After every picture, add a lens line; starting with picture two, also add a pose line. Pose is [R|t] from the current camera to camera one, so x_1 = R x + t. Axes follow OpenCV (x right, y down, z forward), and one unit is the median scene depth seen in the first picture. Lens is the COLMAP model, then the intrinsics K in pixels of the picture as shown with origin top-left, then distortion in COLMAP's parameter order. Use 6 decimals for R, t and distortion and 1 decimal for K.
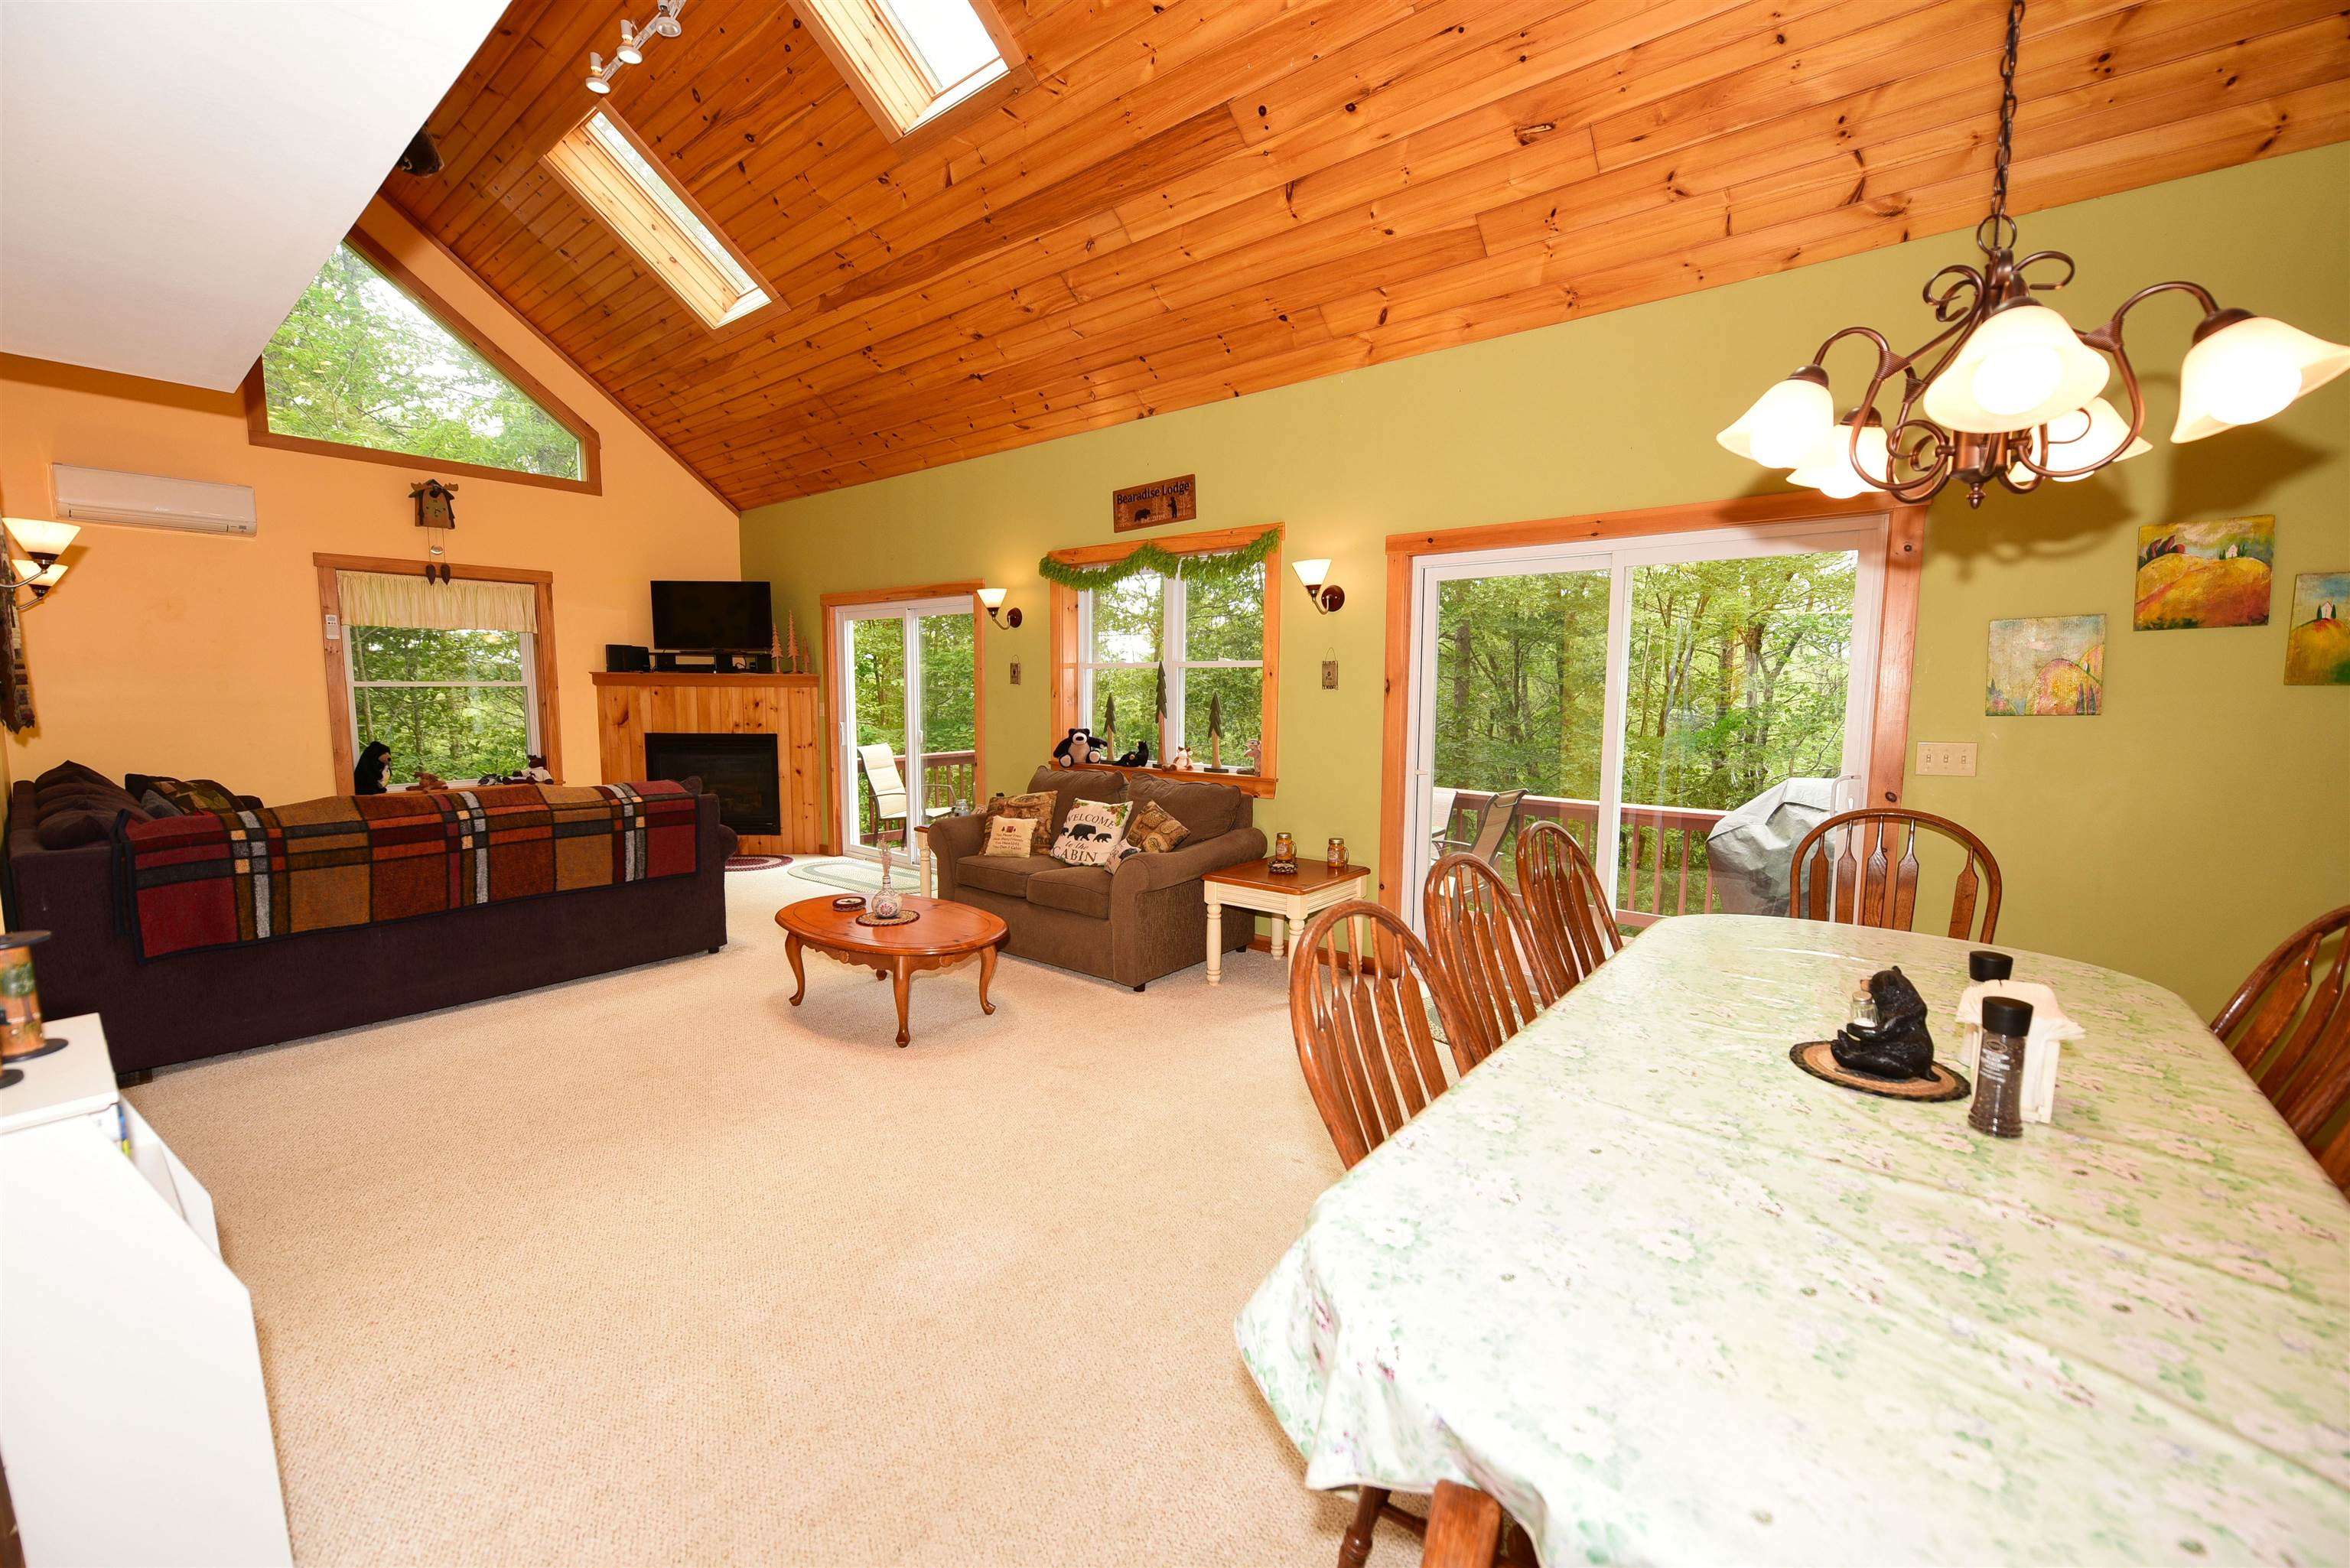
lens RADIAL K [[928.1, 0, 1186.6], [0, 928.1, 782.3], [0, 0, 1]] dist [-0.008974, -0.000496]
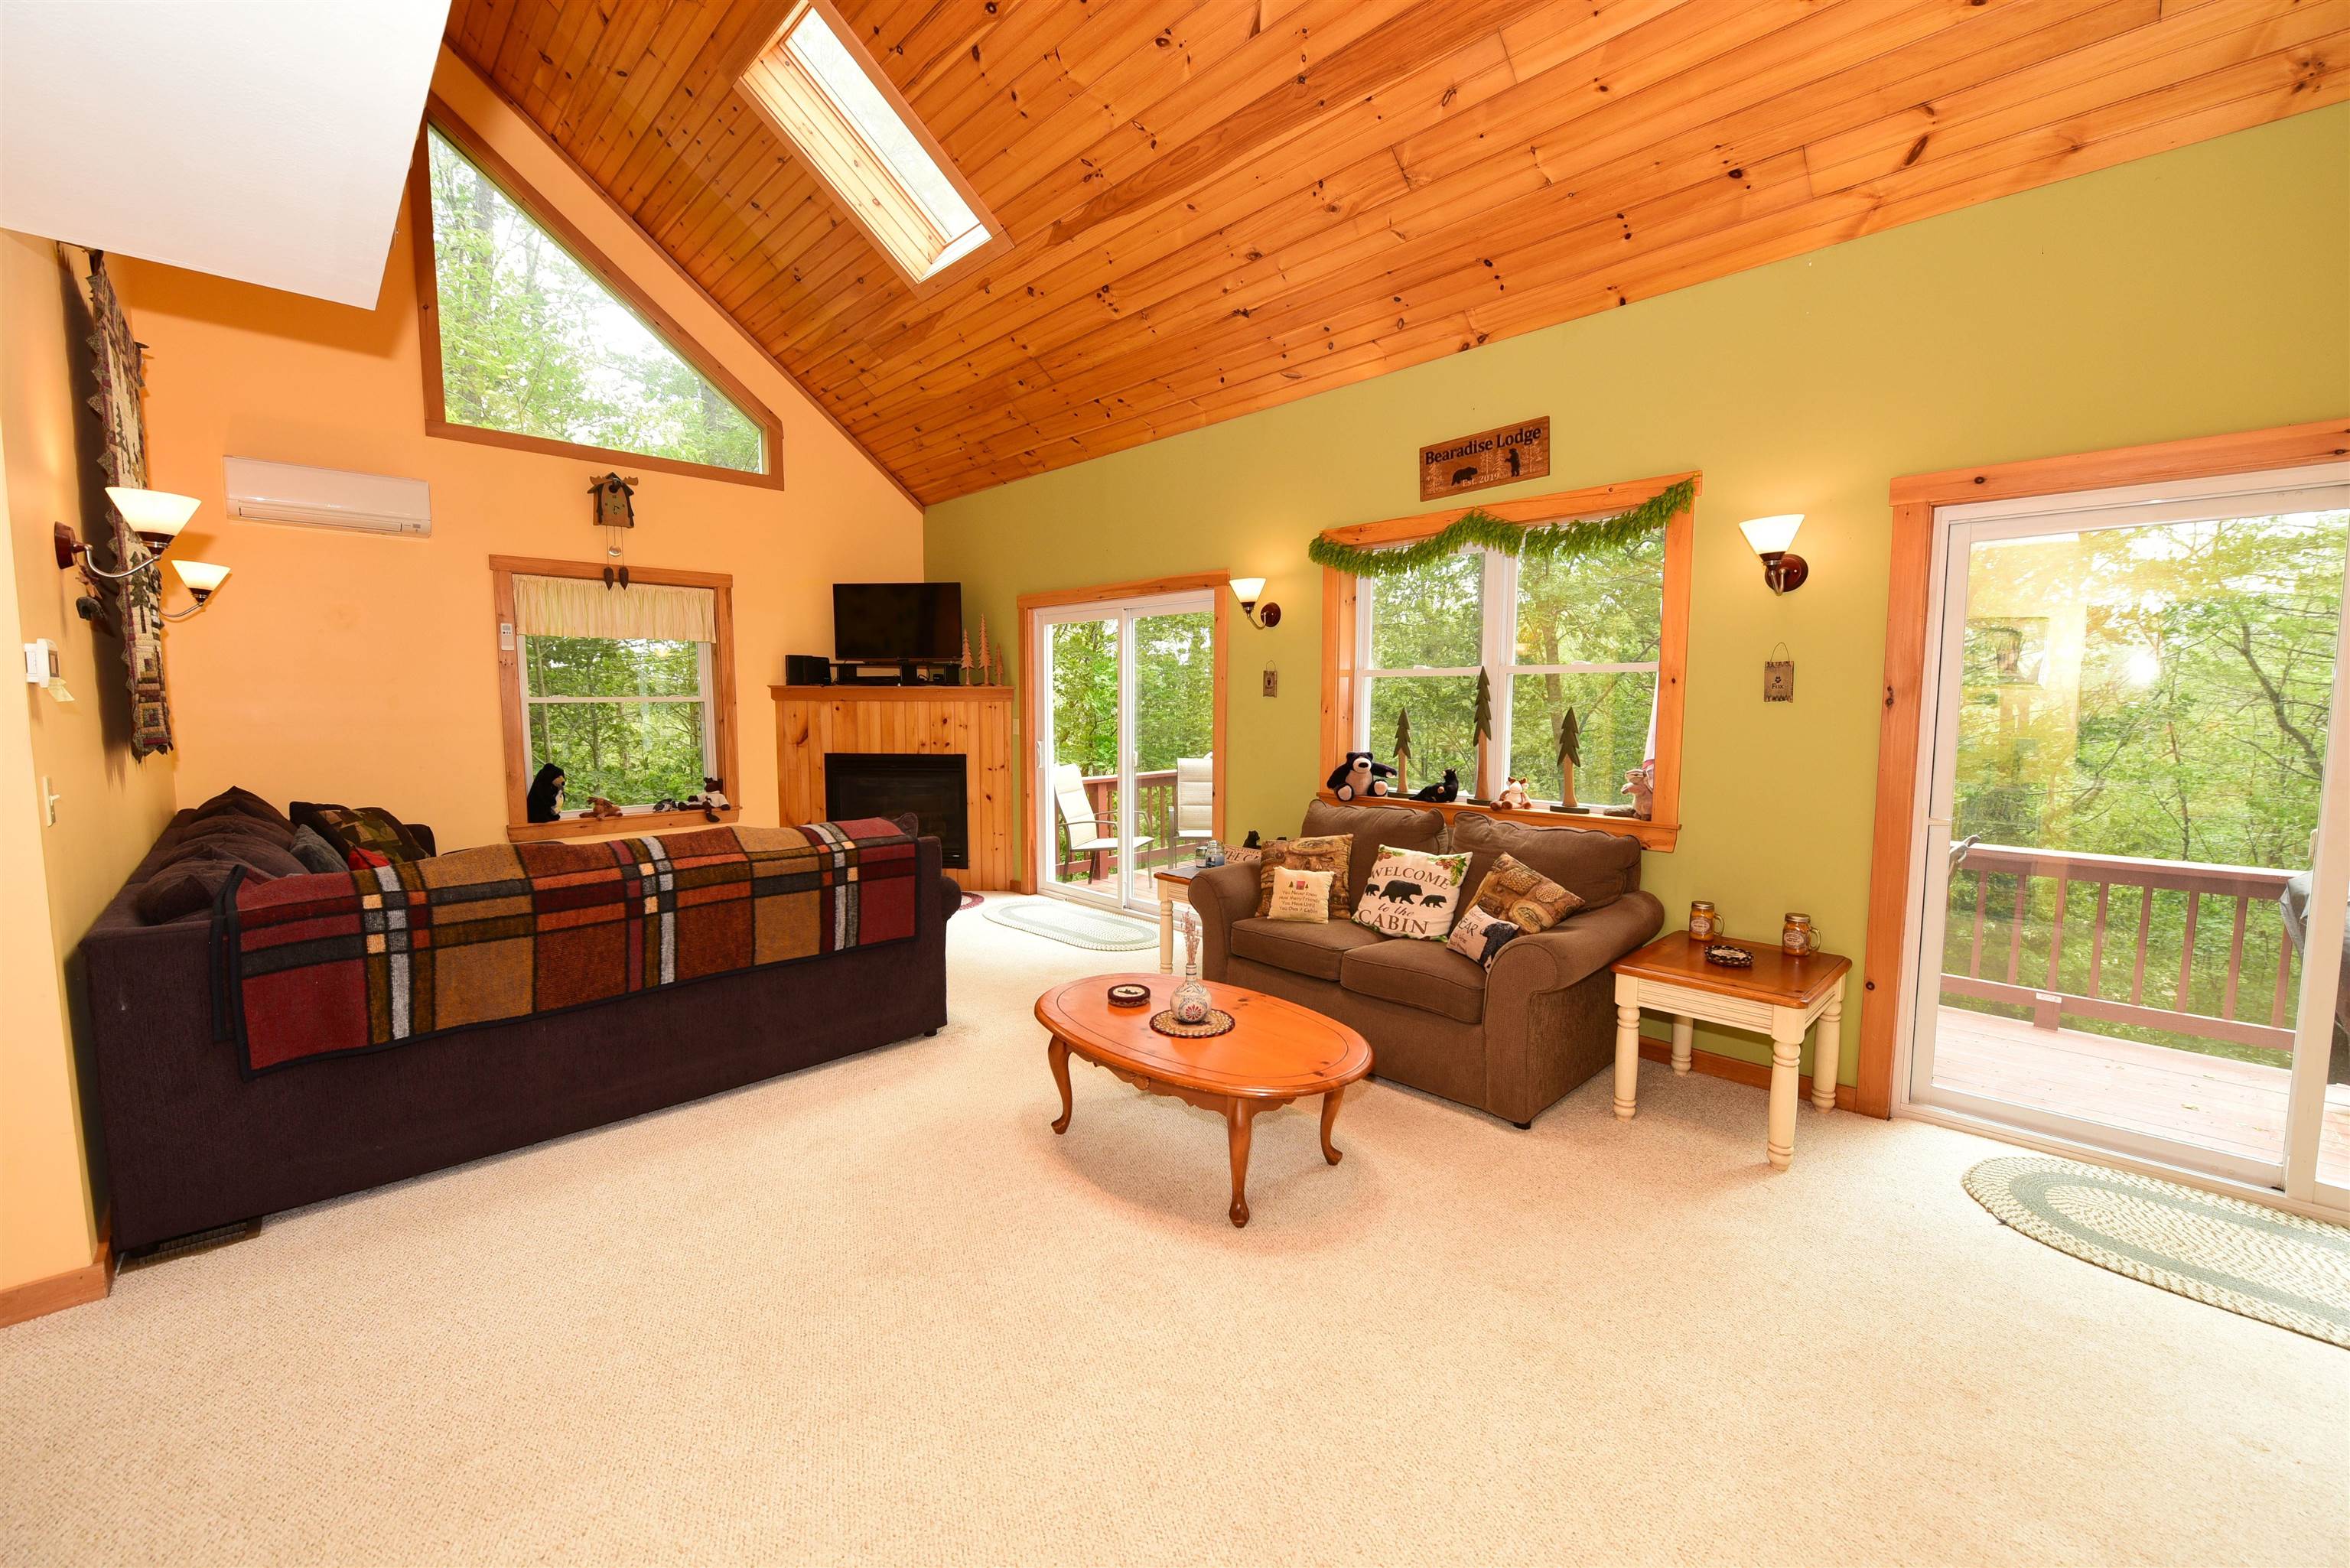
lens RADIAL K [[928.1, 0, 1186.1], [0, 928.1, 781.5], [0, 0, 1]] dist [-0.008974, -0.000496]
pose [[0.992487, 0.005833, -0.122208, -0.192313], [-0.007579, 0.999876, -0.013821, -0.024081], [0.122112, 0.014643, 0.992408, 0.227750]]
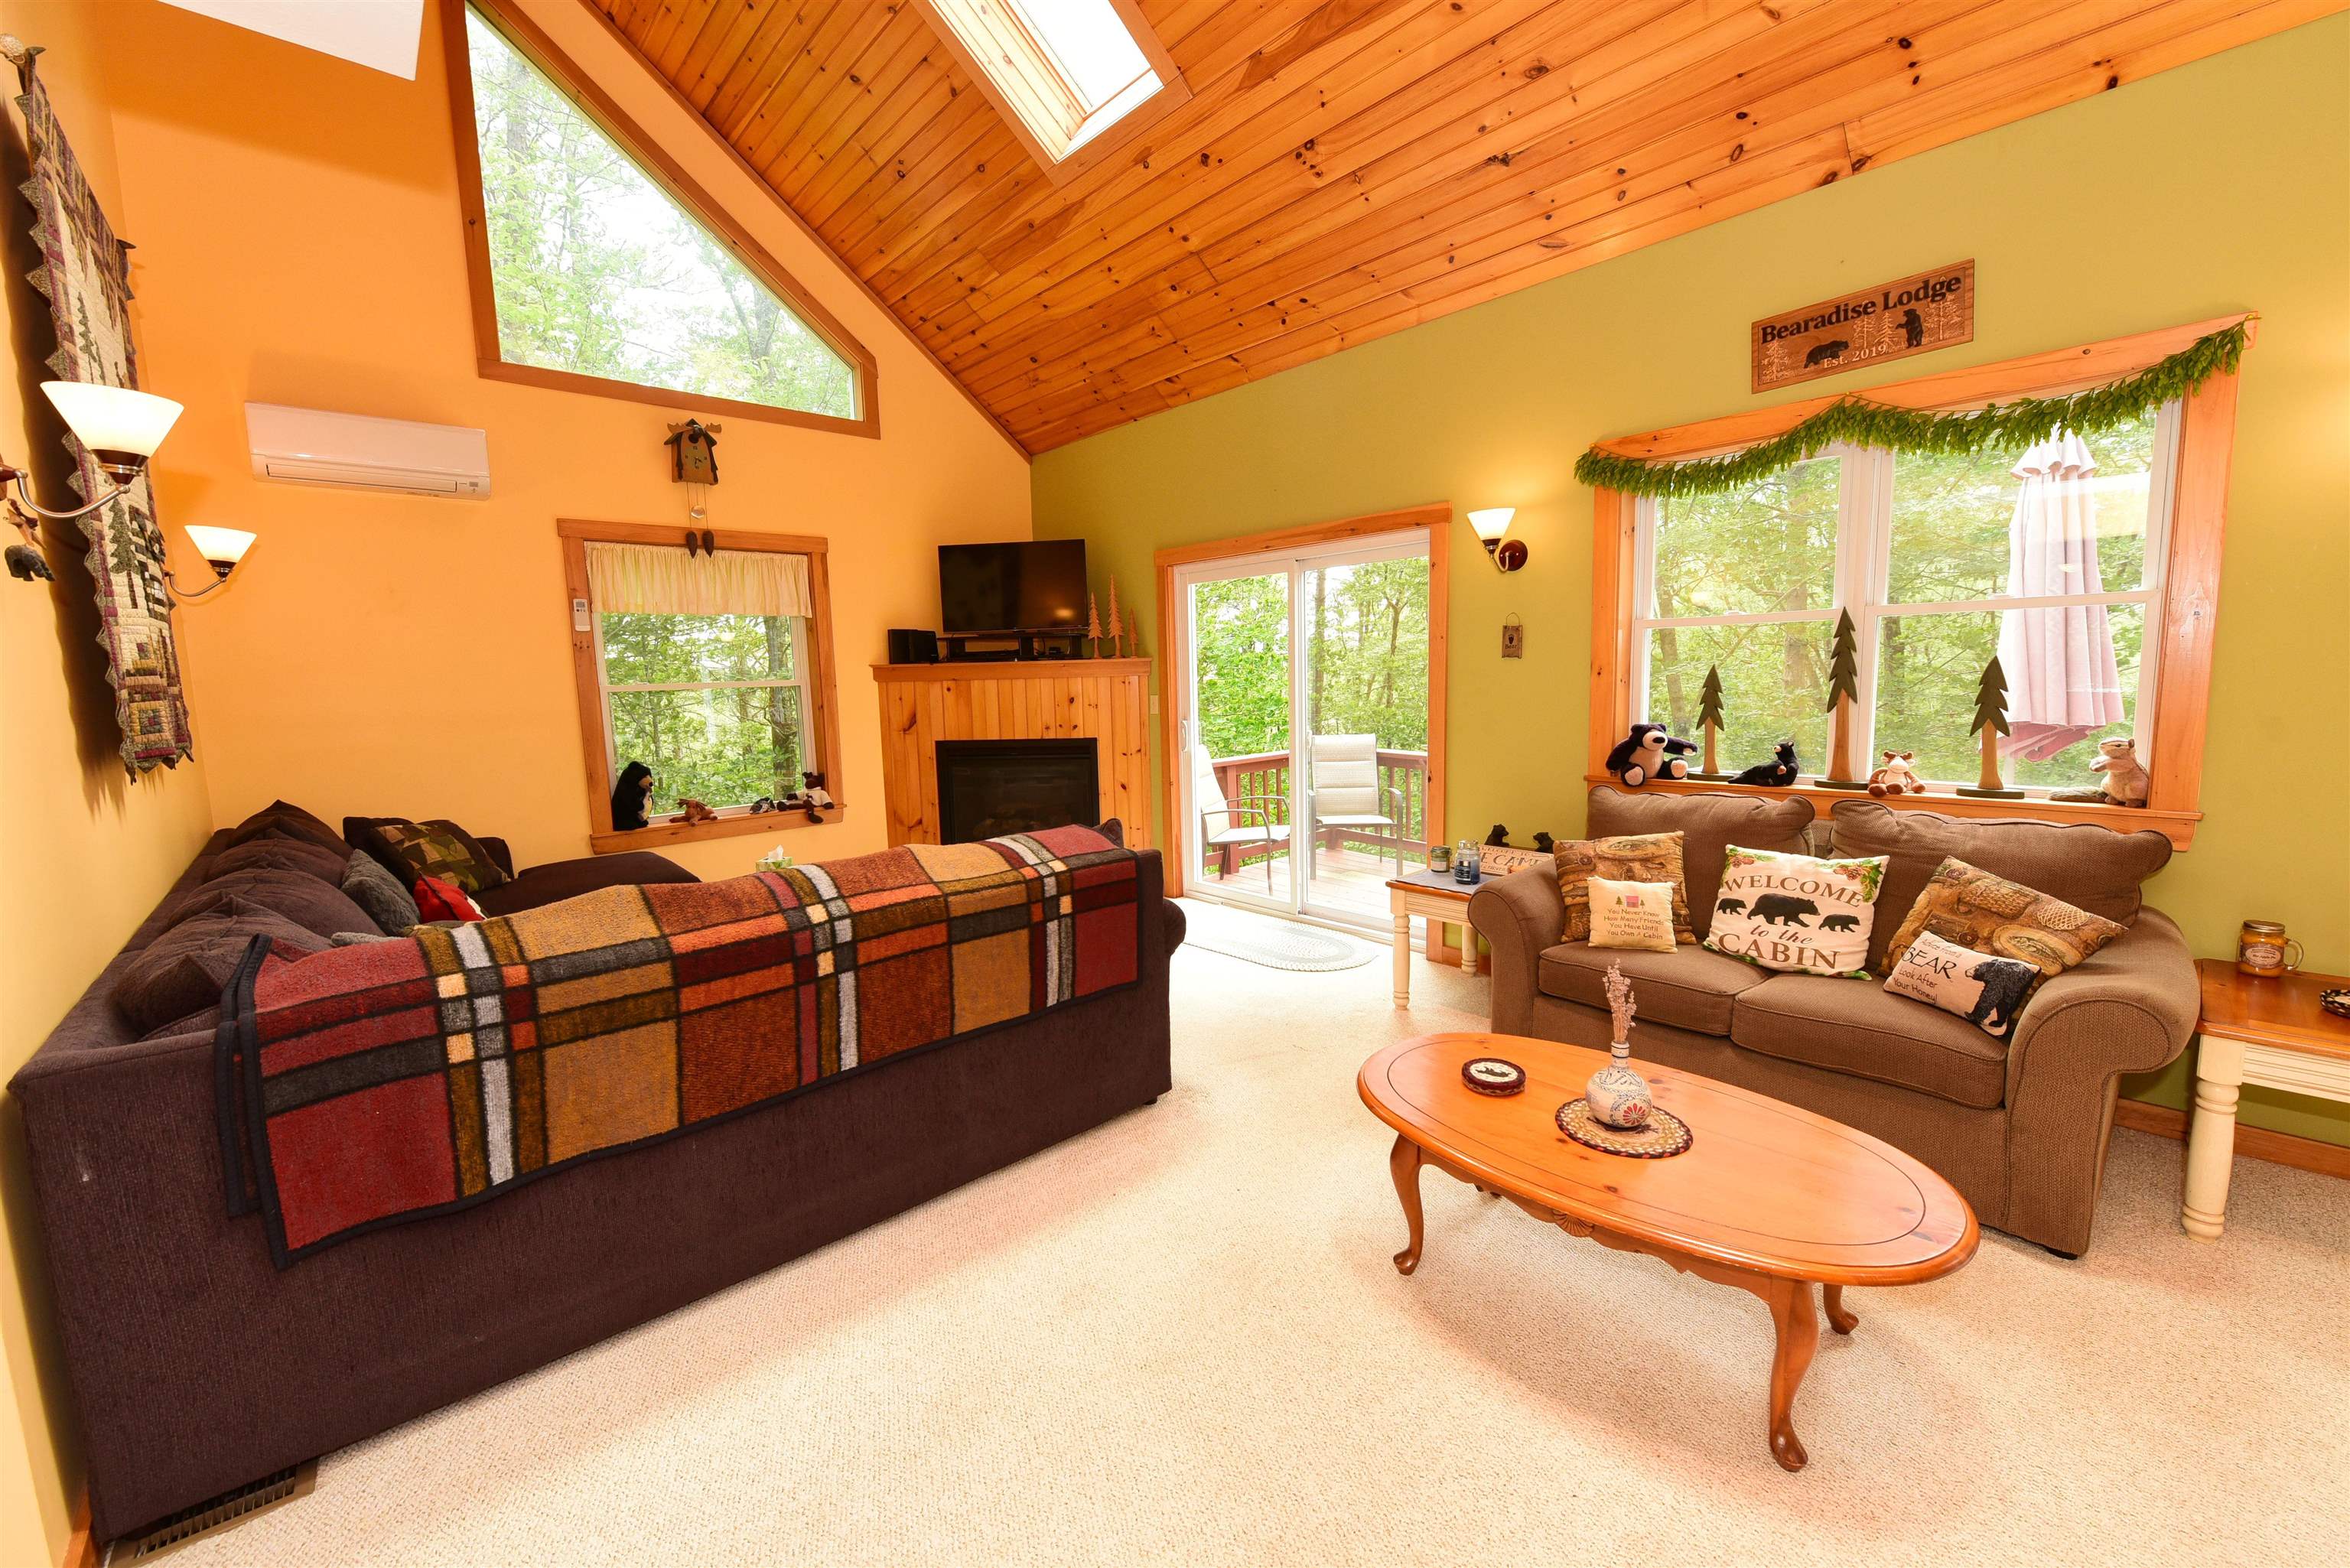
lens RADIAL K [[928.1, 0, 1186.6], [0, 928.1, 783.5], [0, 0, 1]] dist [-0.008974, -0.000496]
pose [[0.986894, -0.014780, -0.160692, -0.374817], [0.017352, 0.999743, 0.014617, -0.037156], [0.160434, -0.017214, 0.986896, 0.385892]]
